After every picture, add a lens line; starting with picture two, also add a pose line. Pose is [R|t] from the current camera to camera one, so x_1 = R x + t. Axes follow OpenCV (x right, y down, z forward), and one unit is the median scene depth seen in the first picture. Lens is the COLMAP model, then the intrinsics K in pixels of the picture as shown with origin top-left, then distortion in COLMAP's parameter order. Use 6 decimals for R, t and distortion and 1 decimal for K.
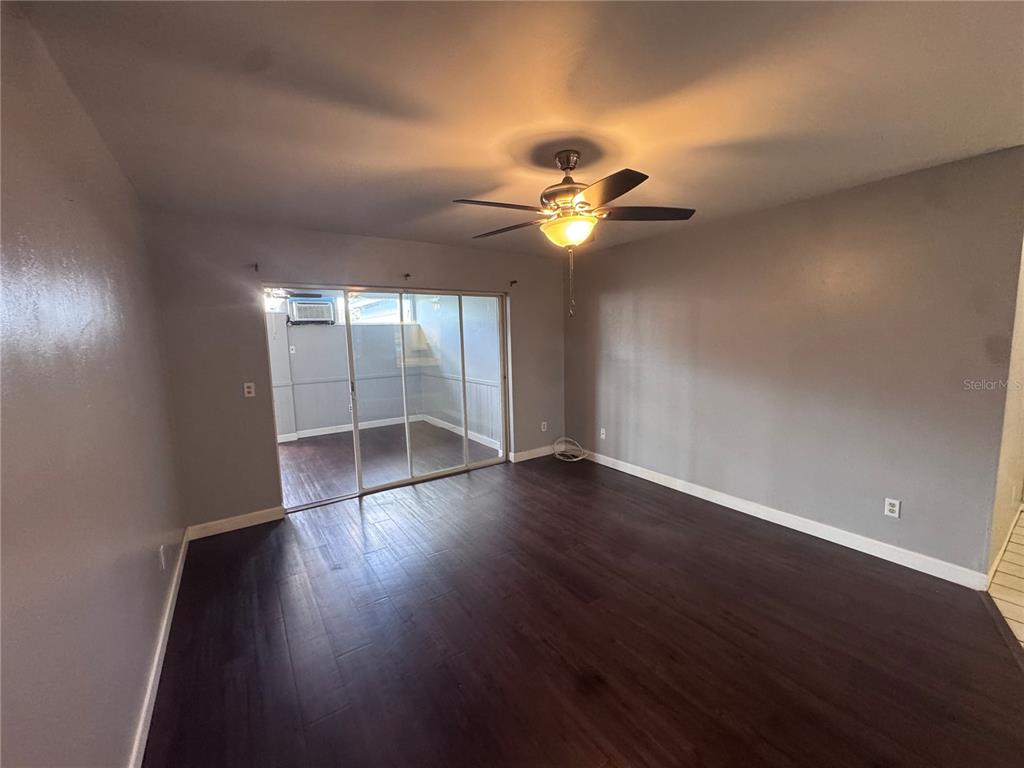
lens RADIAL K [[411.6, 0, 509.4], [0, 411.6, 383.4], [0, 0, 1]] dist [-0.000783, 0.000726]
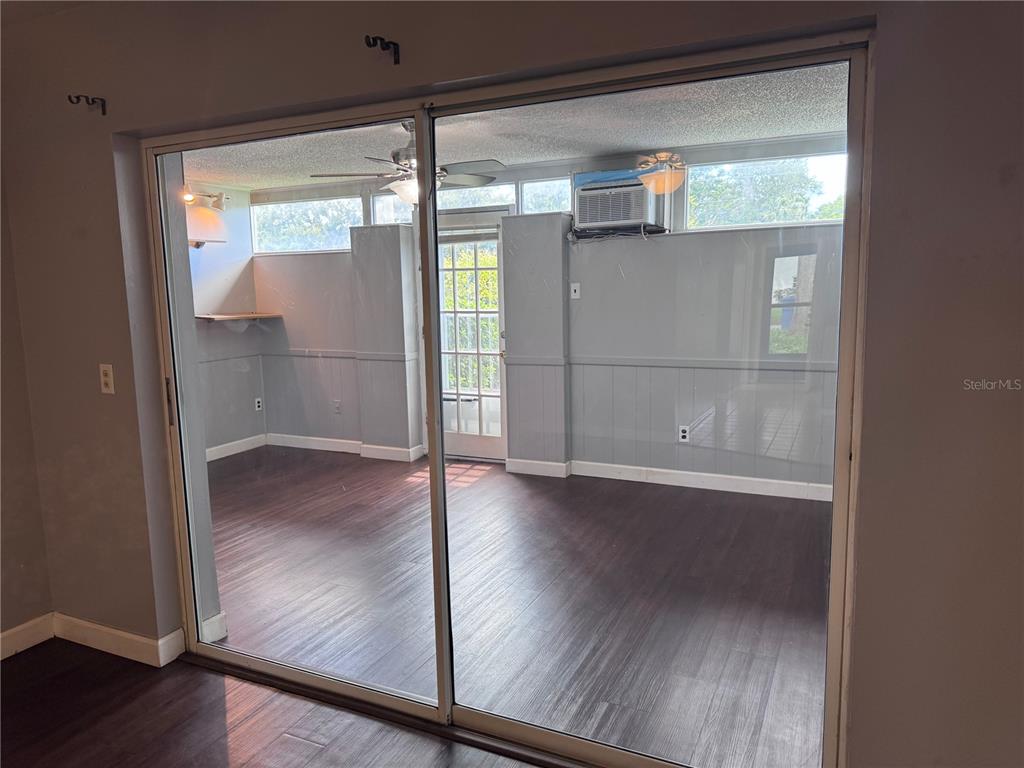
lens RADIAL K [[720.2, 0, 493.1], [0, 720.2, 388.7], [0, 0, 1]] dist [0.163390, -0.000317]
pose [[0.488852, 0.145808, -0.860095, 0.216667], [-0.091569, 0.989063, 0.115626, -0.077739], [0.867548, 0.022235, 0.496857, 0.667829]]
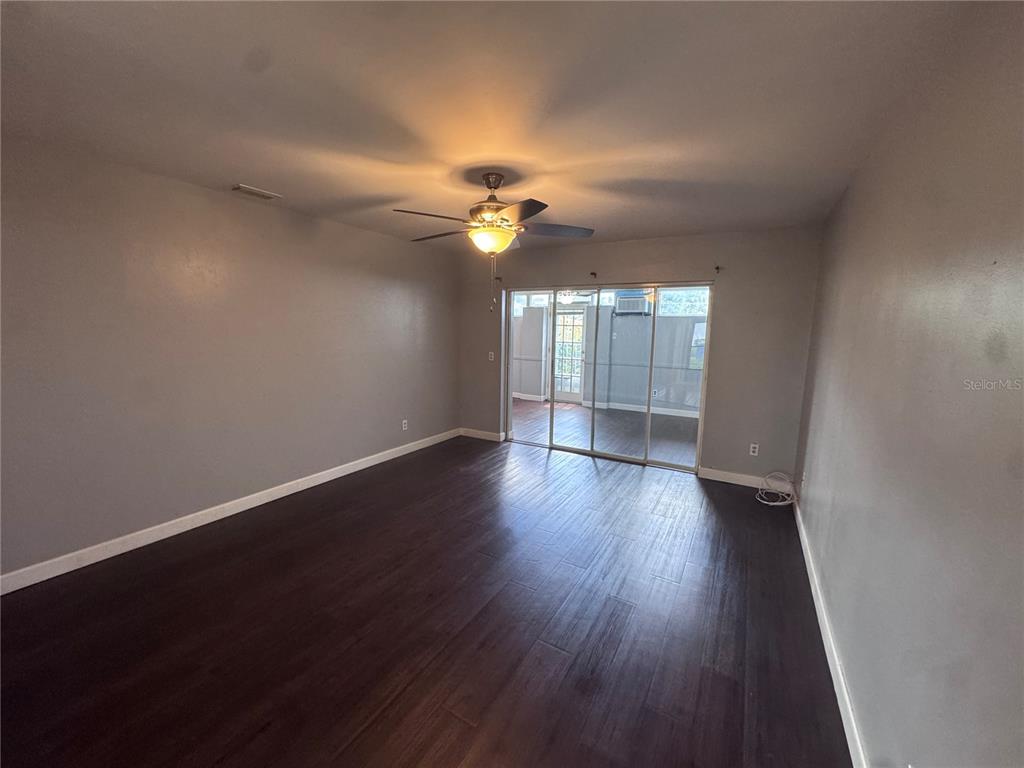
lens RADIAL K [[411.6, 0, 509.4], [0, 411.6, 383.4], [0, 0, 1]] dist [-0.000783, 0.000726]
pose [[0.432983, 0.155675, -0.887858, 0.589139], [-0.133257, 0.985206, 0.107758, -0.043928], [0.891498, 0.071656, 0.447322, 0.244549]]
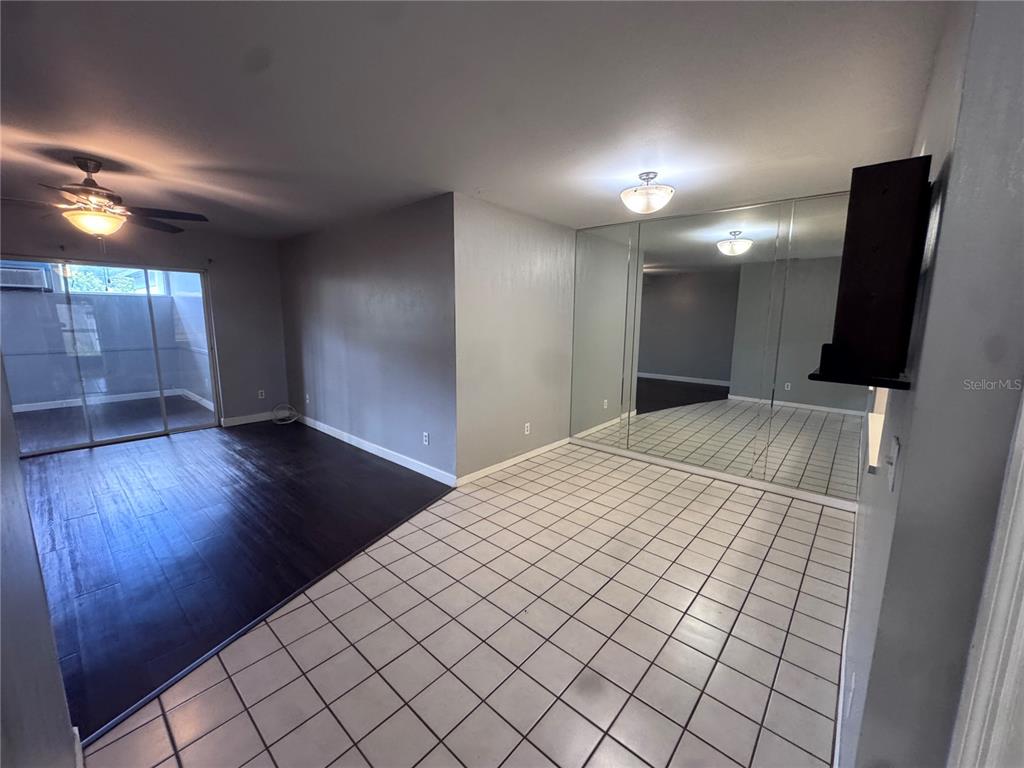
lens RADIAL K [[411.6, 0, 509.4], [0, 411.6, 383.4], [0, 0, 1]] dist [-0.000783, 0.000726]
pose [[0.966403, -0.006571, 0.256948, 0.470730], [-0.004309, 0.999119, 0.041757, 0.027902], [-0.256996, -0.041461, 0.965523, -0.251381]]
